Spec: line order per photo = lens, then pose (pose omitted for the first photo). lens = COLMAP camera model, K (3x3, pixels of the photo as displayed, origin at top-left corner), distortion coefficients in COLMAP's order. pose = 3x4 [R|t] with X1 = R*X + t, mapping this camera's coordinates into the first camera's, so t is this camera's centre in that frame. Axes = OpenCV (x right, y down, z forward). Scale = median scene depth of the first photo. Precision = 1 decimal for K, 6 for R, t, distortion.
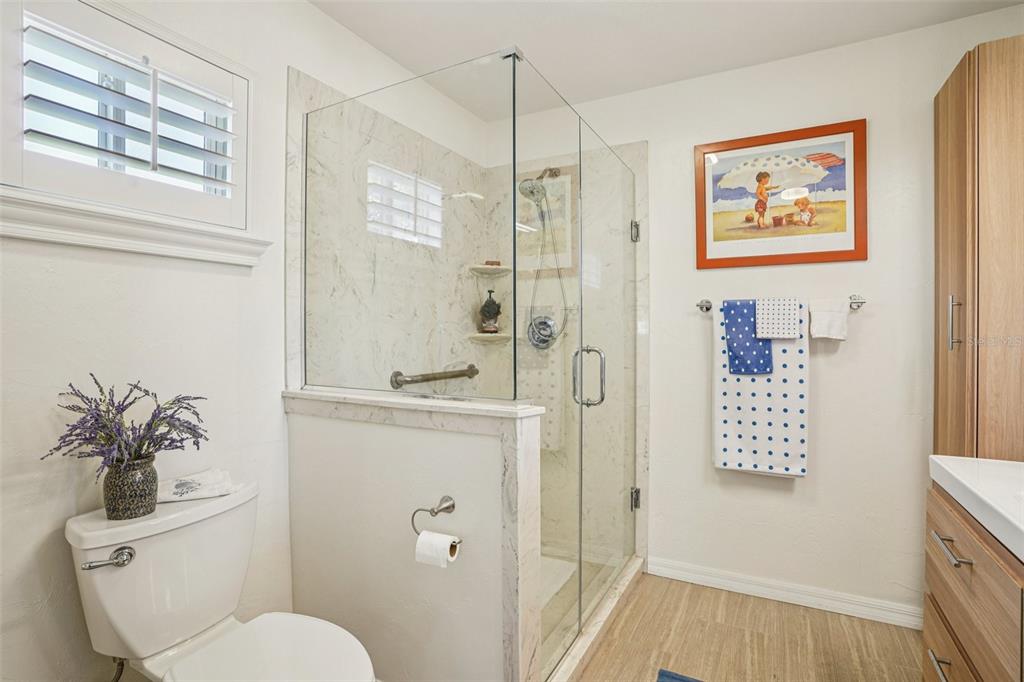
lens RADIAL K [[499.5, 0, 514.2], [0, 499.5, 339.0], [0, 0, 1]] dist [-0.079073, 0.036770]
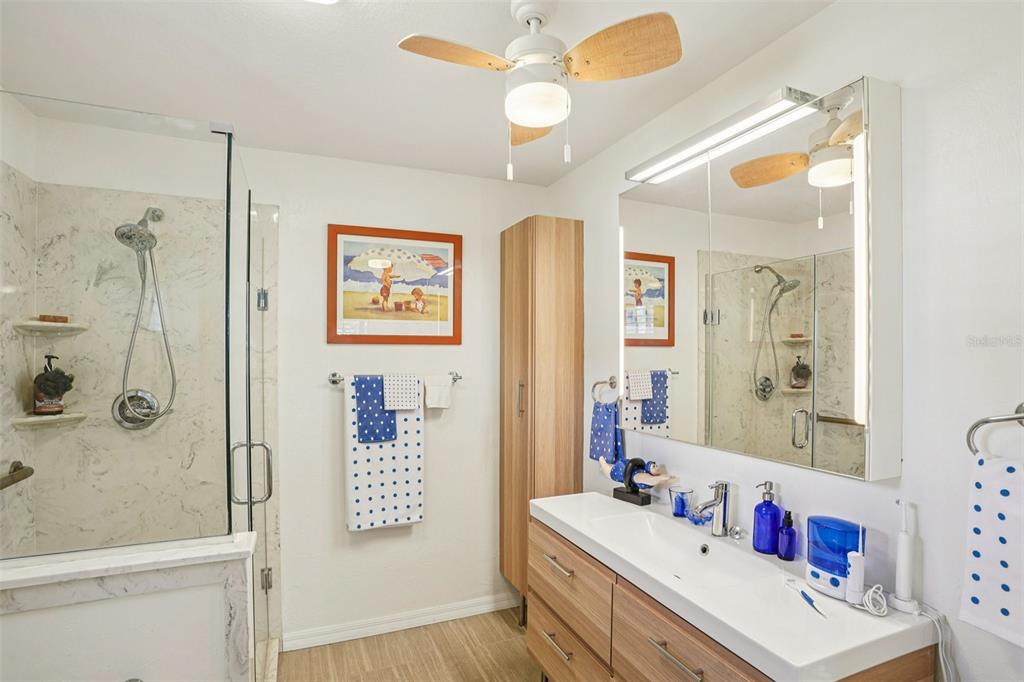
lens RADIAL K [[503.9, 0, 510.7], [0, 503.9, 361.5], [0, 0, 1]] dist [-0.096451, 0.037795]
pose [[0.622647, -0.005519, 0.782484, -0.220168], [0.004862, 0.999983, 0.003184, -0.112826], [-0.782488, 0.001822, 0.622663, 0.055675]]
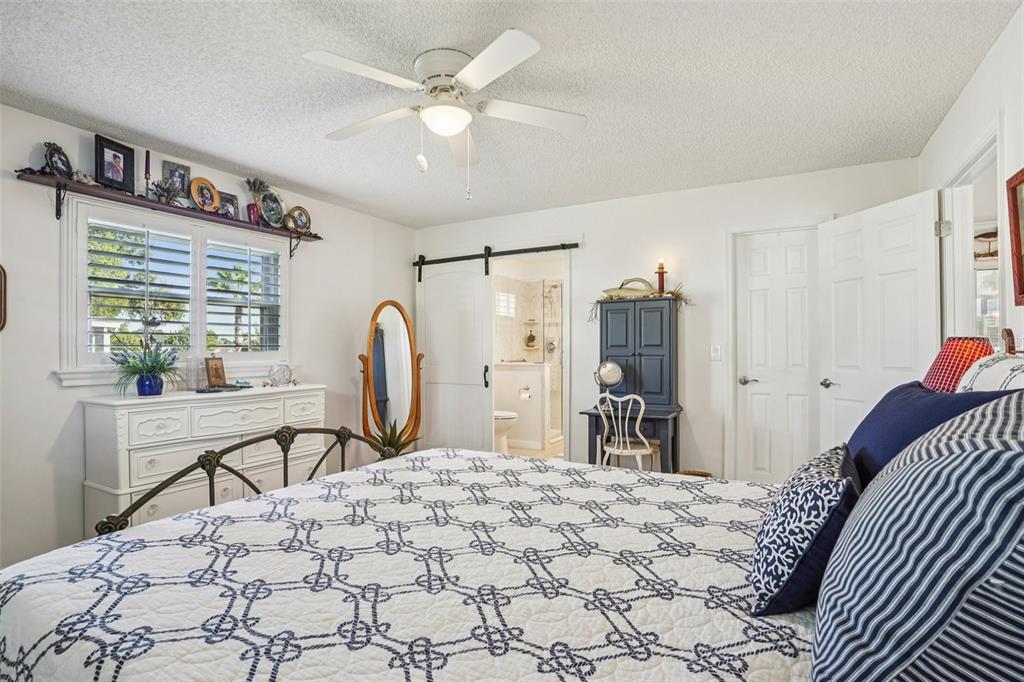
lens RADIAL K [[499.5, 0, 514.2], [0, 499.5, 339.0], [0, 0, 1]] dist [-0.079073, 0.036770]
pose [[0.999701, -0.002079, -0.024344, -0.092948], [0.001389, 0.999598, -0.028328, 0.025638], [0.024393, 0.028285, 0.999302, -2.086652]]
